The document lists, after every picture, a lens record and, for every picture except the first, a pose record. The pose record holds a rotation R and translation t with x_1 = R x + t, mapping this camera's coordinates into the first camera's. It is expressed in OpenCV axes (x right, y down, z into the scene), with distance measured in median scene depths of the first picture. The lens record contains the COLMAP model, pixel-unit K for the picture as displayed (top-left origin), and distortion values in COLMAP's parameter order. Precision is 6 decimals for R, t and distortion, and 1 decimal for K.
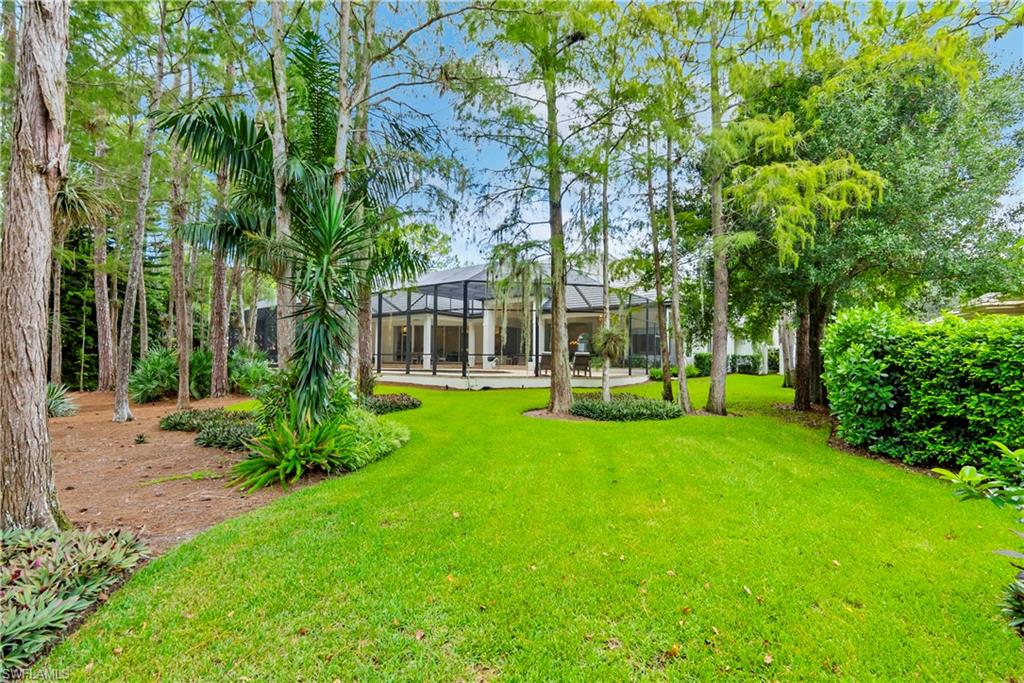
lens RADIAL K [[466.4, 0, 509.3], [0, 466.4, 342.4], [0, 0, 1]] dist [0.000490, -0.000260]
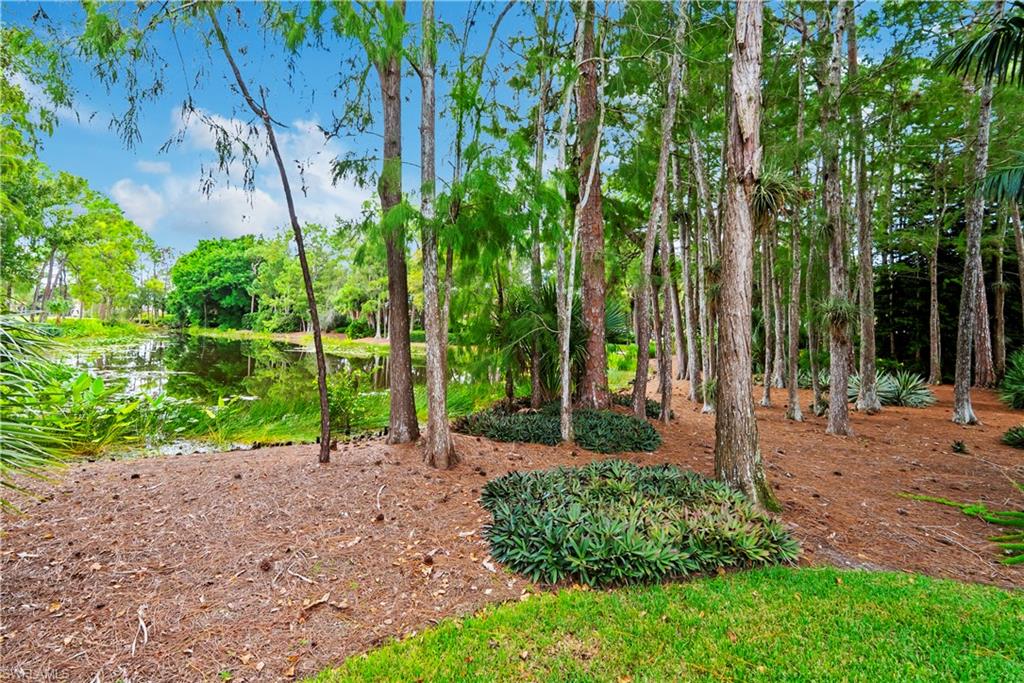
lens RADIAL K [[466.4, 0, 474.1], [0, 466.4, 308.8], [0, 0, 1]] dist [0.000490, -0.000260]
pose [[-0.010694, -0.043694, -0.998988, 0.114423], [-0.007511, 0.999020, -0.043615, 0.005973], [0.999915, 0.007037, -0.011011, 0.261051]]
